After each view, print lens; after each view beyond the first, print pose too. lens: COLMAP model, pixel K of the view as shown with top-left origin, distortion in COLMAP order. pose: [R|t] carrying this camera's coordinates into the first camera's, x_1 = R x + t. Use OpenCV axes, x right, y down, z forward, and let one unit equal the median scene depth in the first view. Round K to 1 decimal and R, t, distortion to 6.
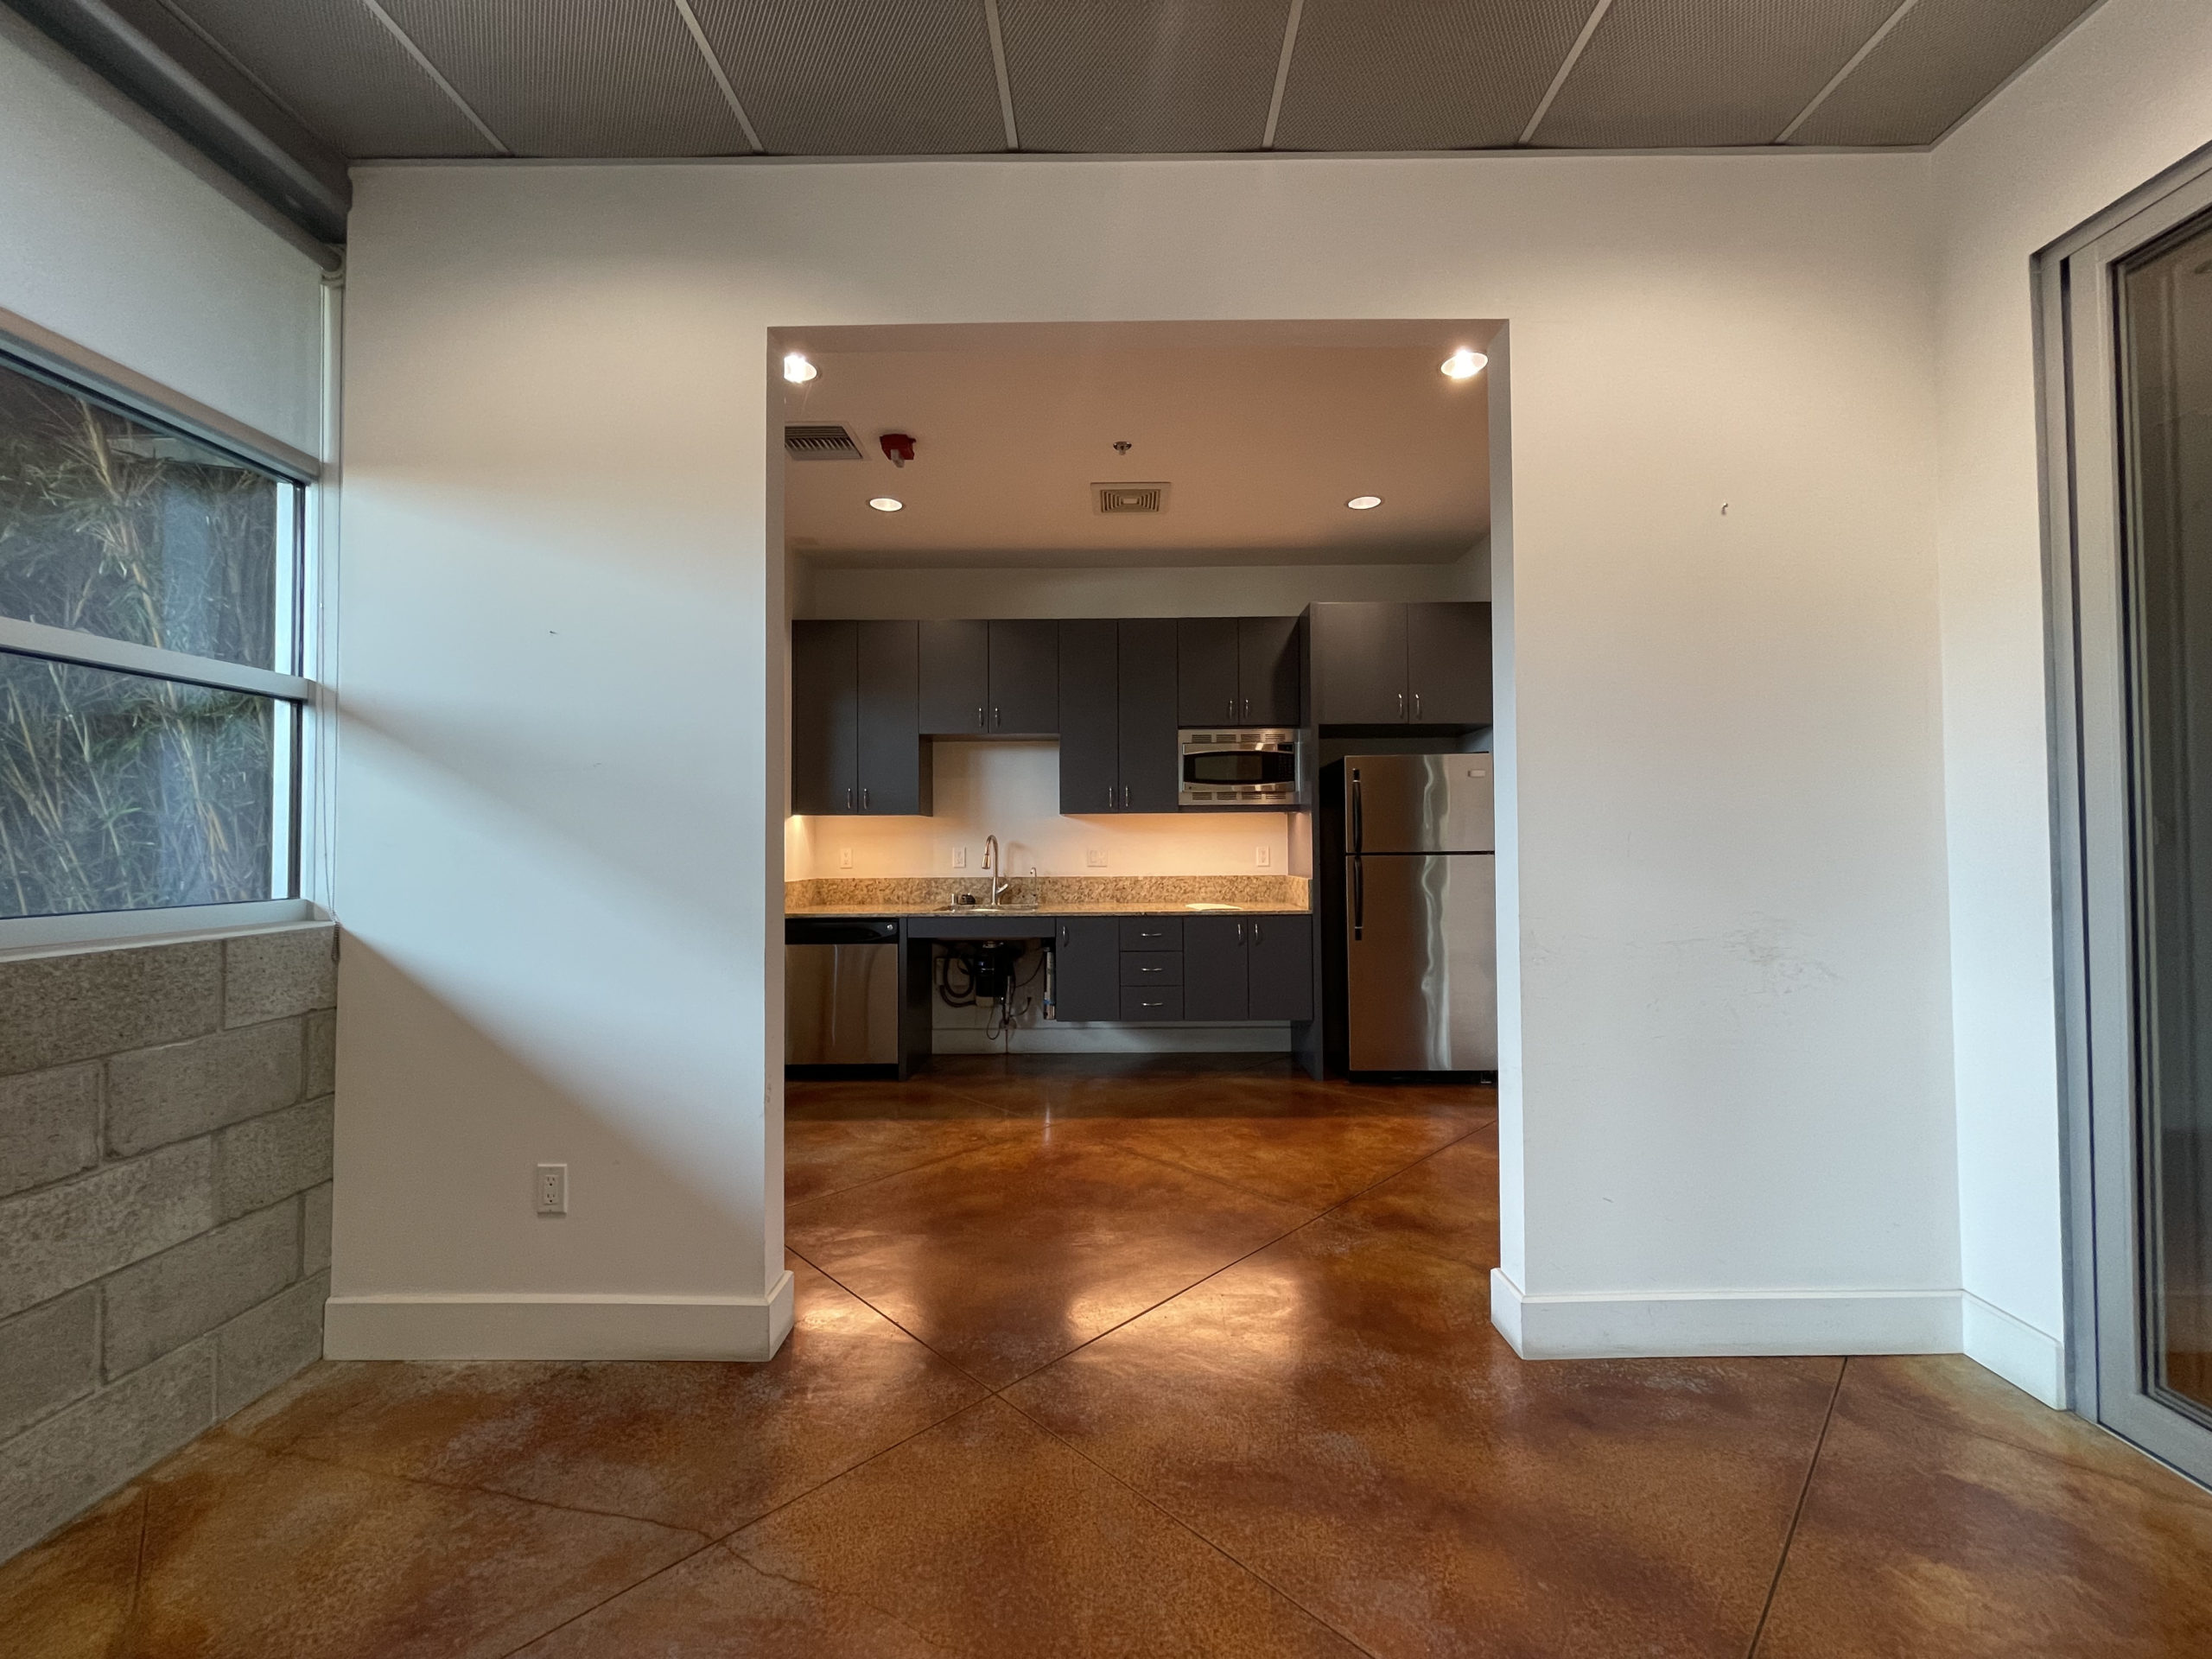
lens RADIAL K [[894.3, 0, 1113.2], [0, 894.3, 825.3], [0, 0, 1]] dist [-0.008794, 0.001343]
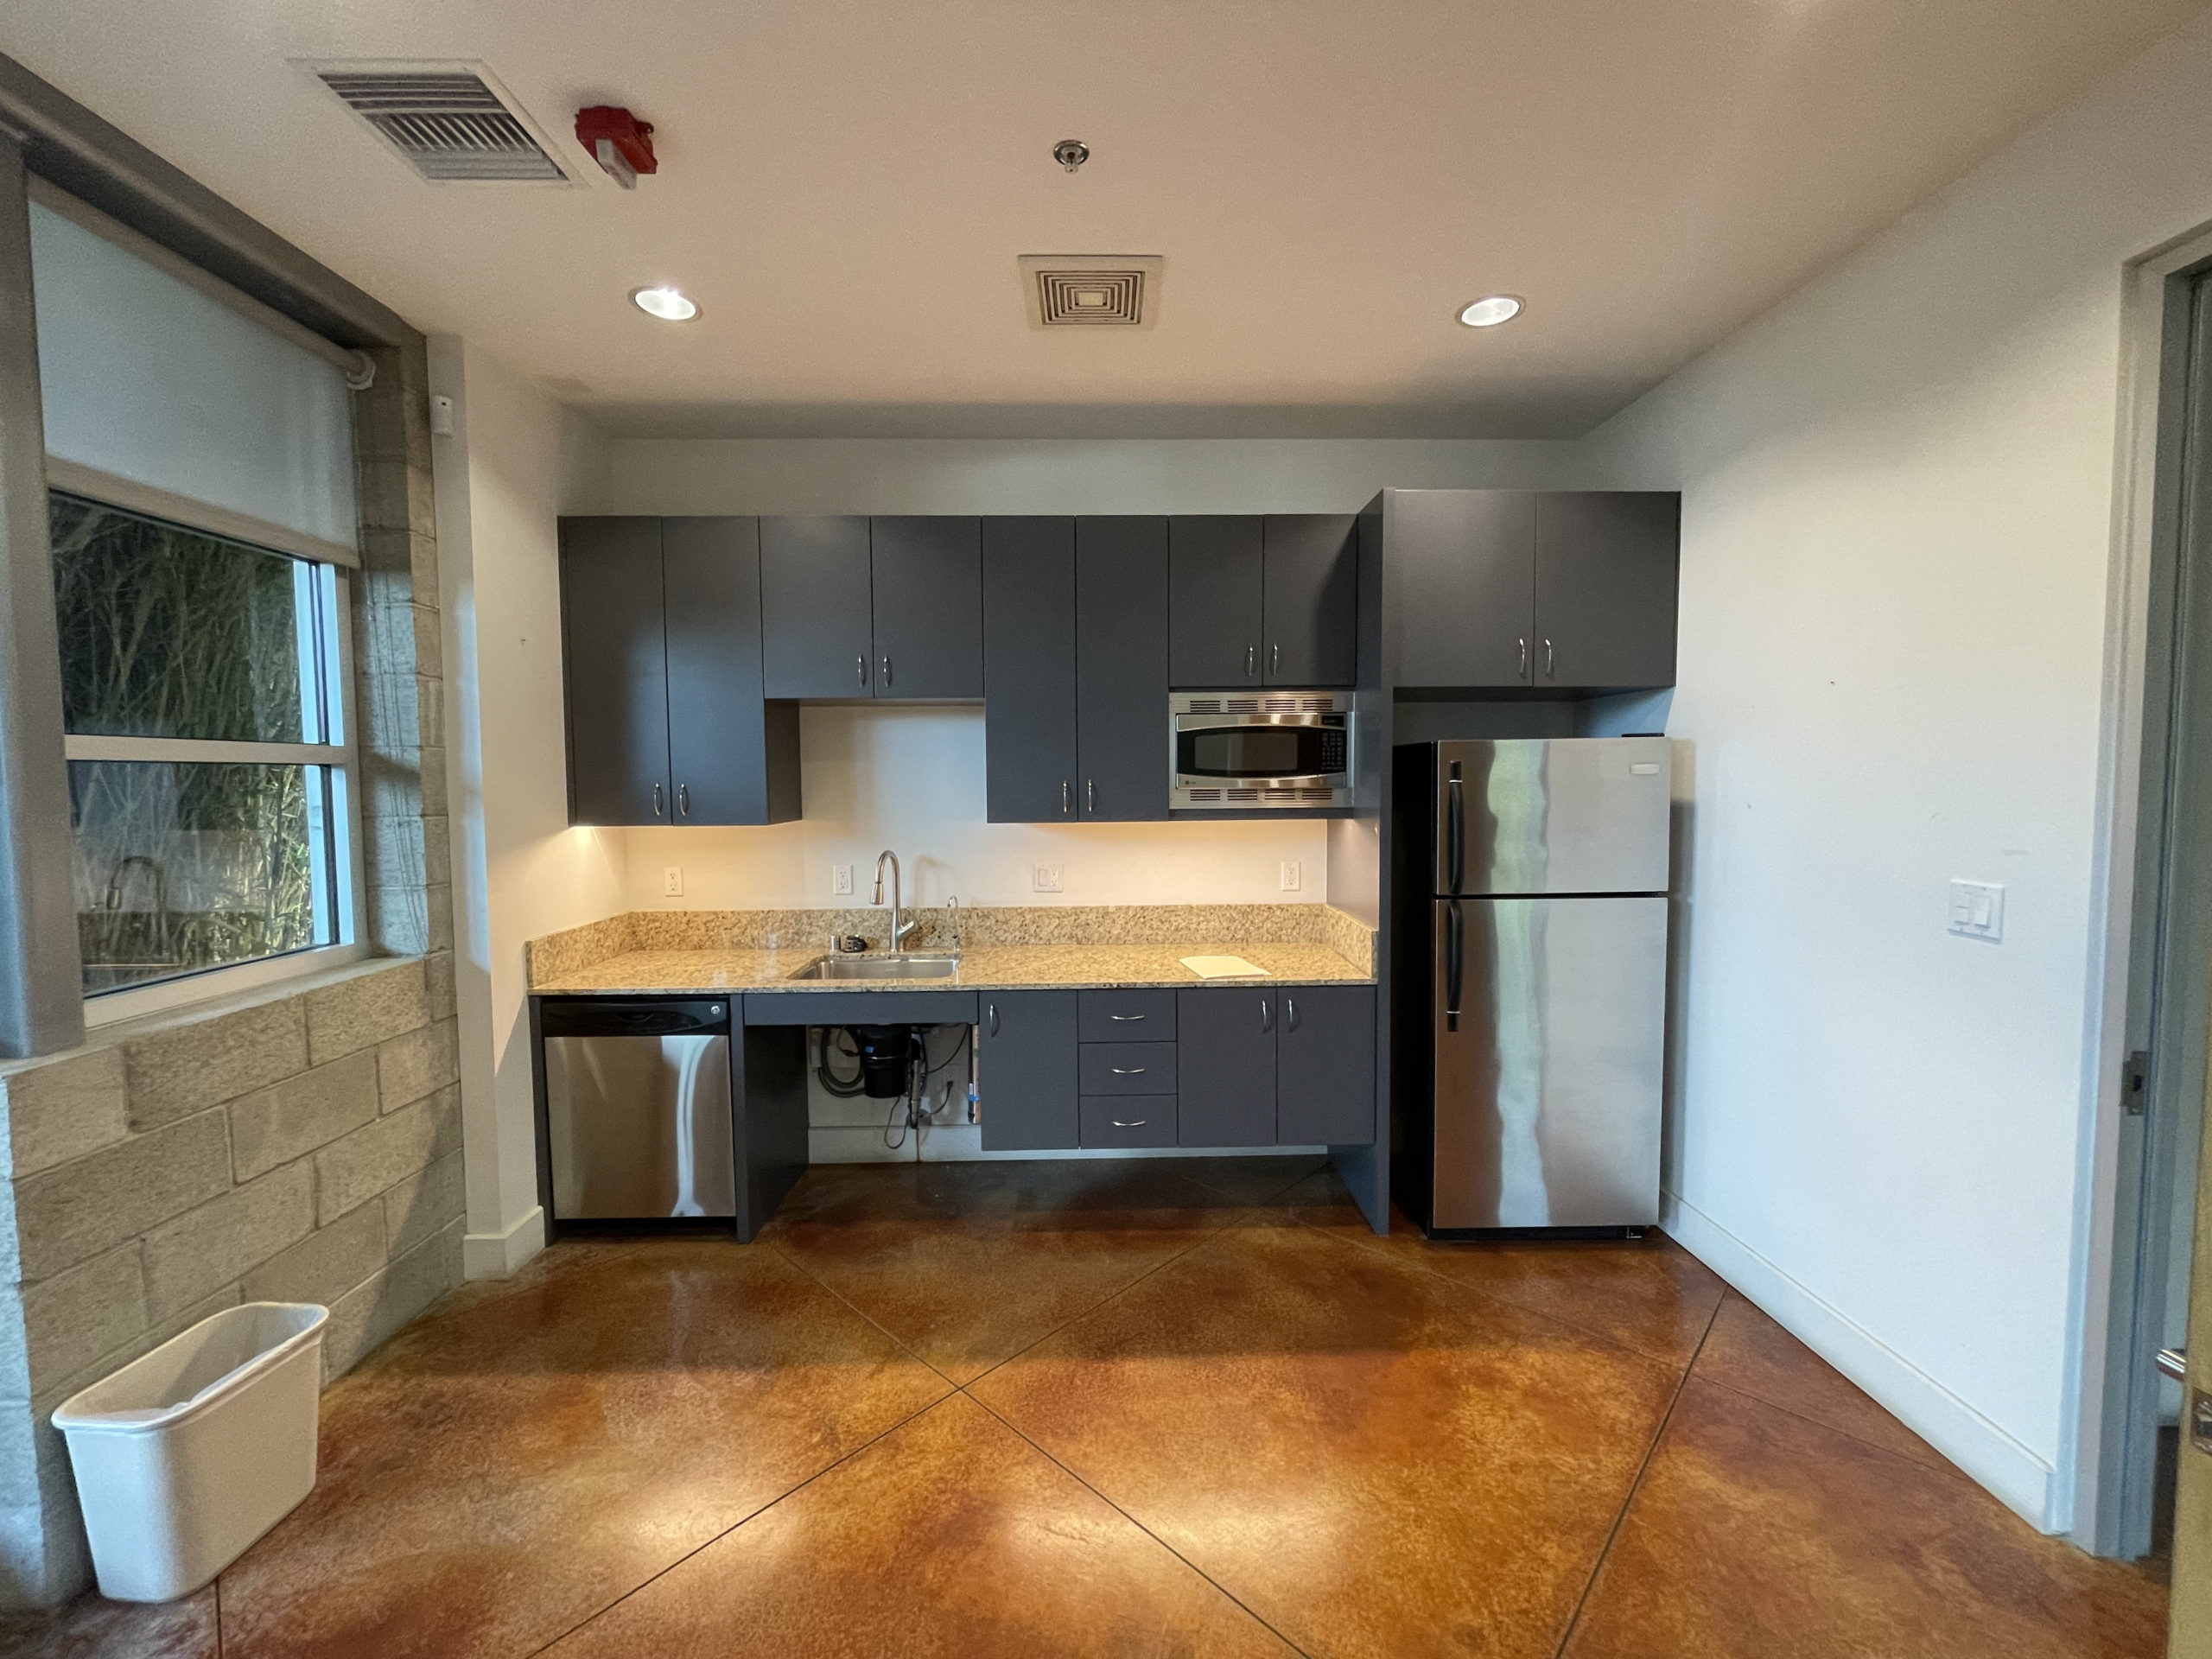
lens RADIAL K [[894.3, 0, 1116.1], [0, 894.3, 824.9], [0, 0, 1]] dist [-0.008794, 0.001343]
pose [[0.999534, -0.002824, 0.030409, 0.014684], [0.000457, 0.996988, 0.077560, -0.063463], [-0.030536, -0.077510, 0.996524, 0.357596]]
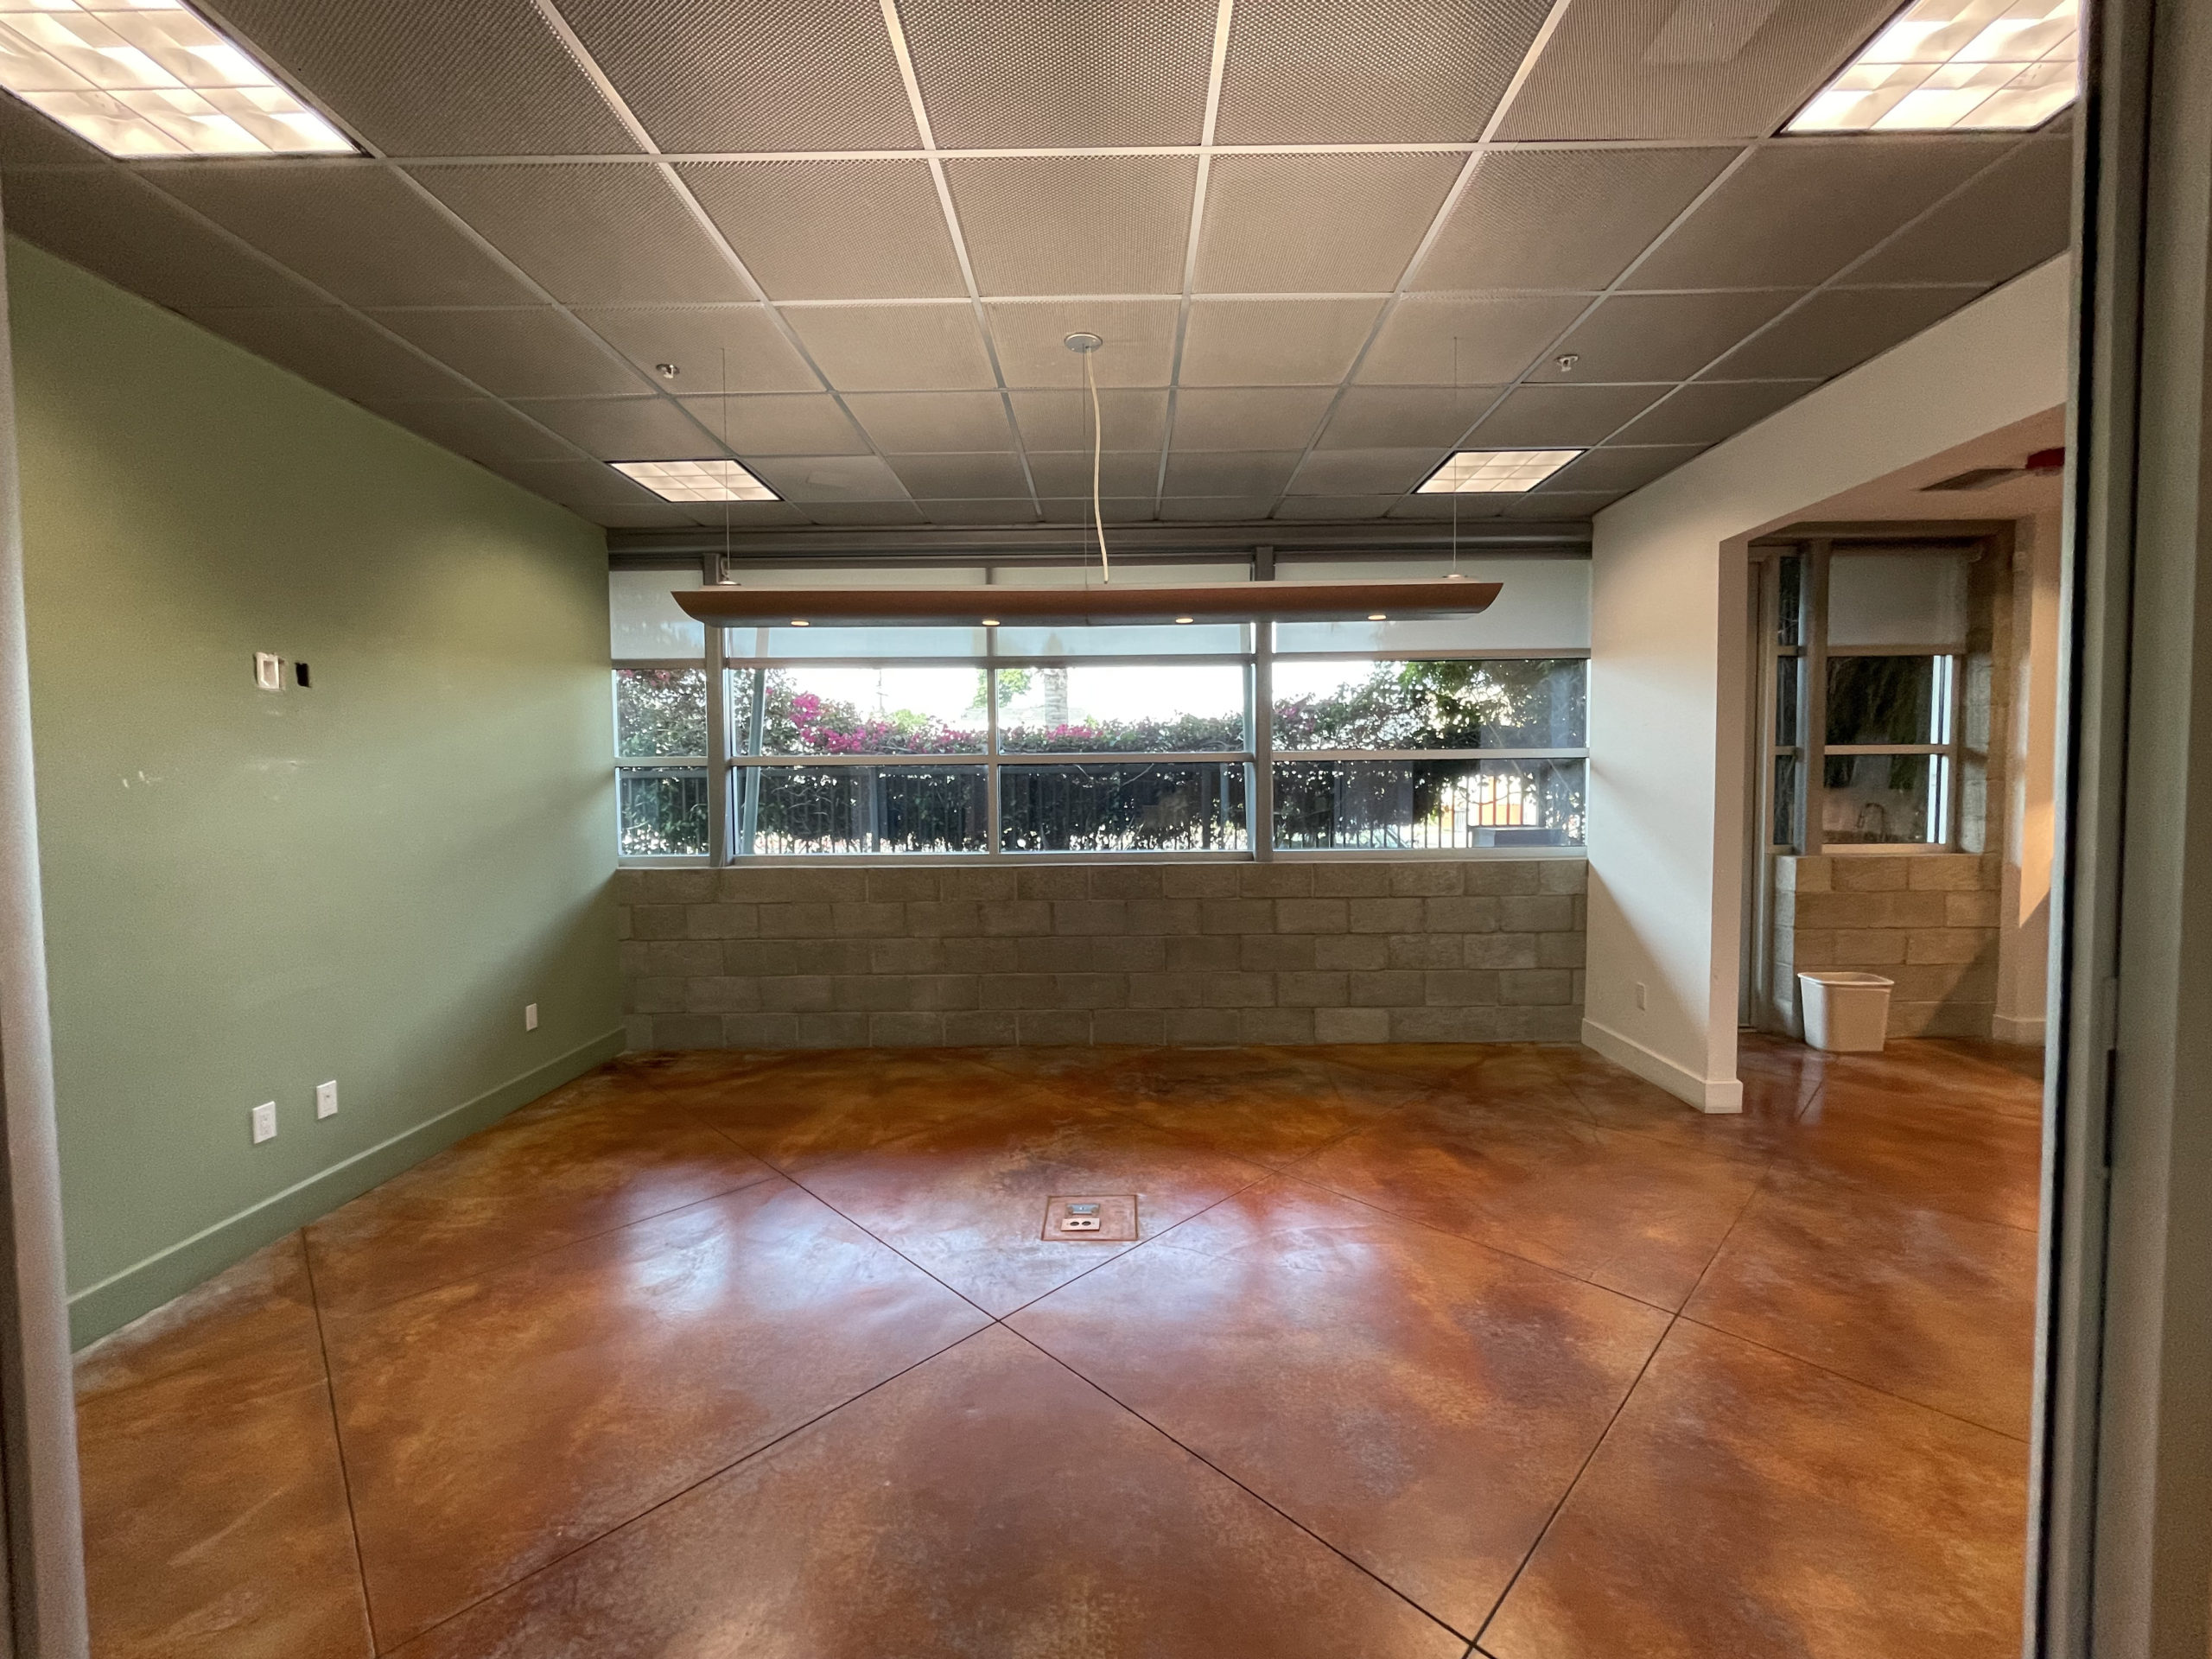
lens RADIAL K [[894.3, 0, 1110.5], [0, 894.3, 834.9], [0, 0, 1]] dist [-0.008794, 0.001343]
pose [[-0.019541, 0.052065, -0.998453, 0.655077], [0.032458, 0.998150, 0.051414, -0.048793], [0.999282, -0.031403, -0.021195, -0.079741]]
